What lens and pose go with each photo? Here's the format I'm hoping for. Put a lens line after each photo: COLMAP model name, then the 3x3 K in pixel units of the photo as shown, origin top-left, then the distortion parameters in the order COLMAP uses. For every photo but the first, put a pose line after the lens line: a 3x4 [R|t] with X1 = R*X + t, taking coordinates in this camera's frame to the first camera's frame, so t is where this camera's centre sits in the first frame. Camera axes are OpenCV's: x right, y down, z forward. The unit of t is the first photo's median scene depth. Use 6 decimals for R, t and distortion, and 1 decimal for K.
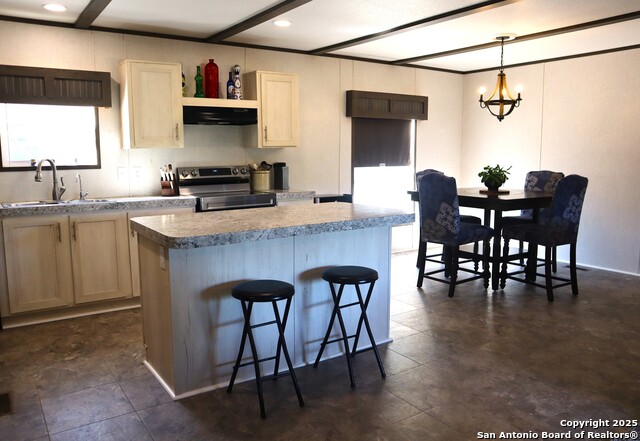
lens RADIAL K [[503.6, 0, 320.0], [0, 503.6, 220.5], [0, 0, 1]] dist [-0.005492, -0.000803]
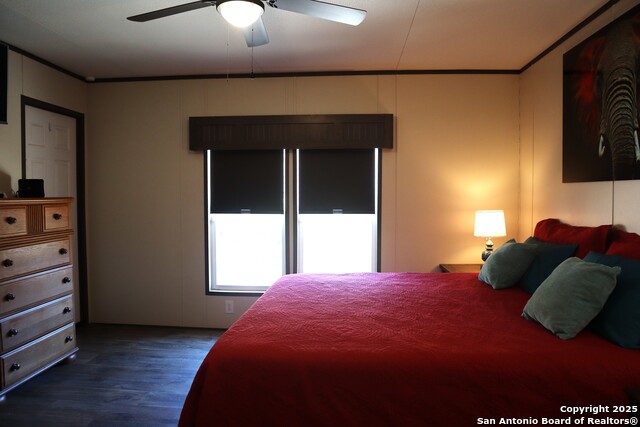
lens RADIAL K [[478.6, 0, 320.4], [0, 478.6, 205.0], [0, 0, 1]] dist [-0.073027, 0.004474]
pose [[0.777817, 0.033149, -0.627616, 0.542633], [-0.090159, 0.994165, -0.059227, -0.077688], [0.621990, 0.102652, 0.776267, 0.453229]]
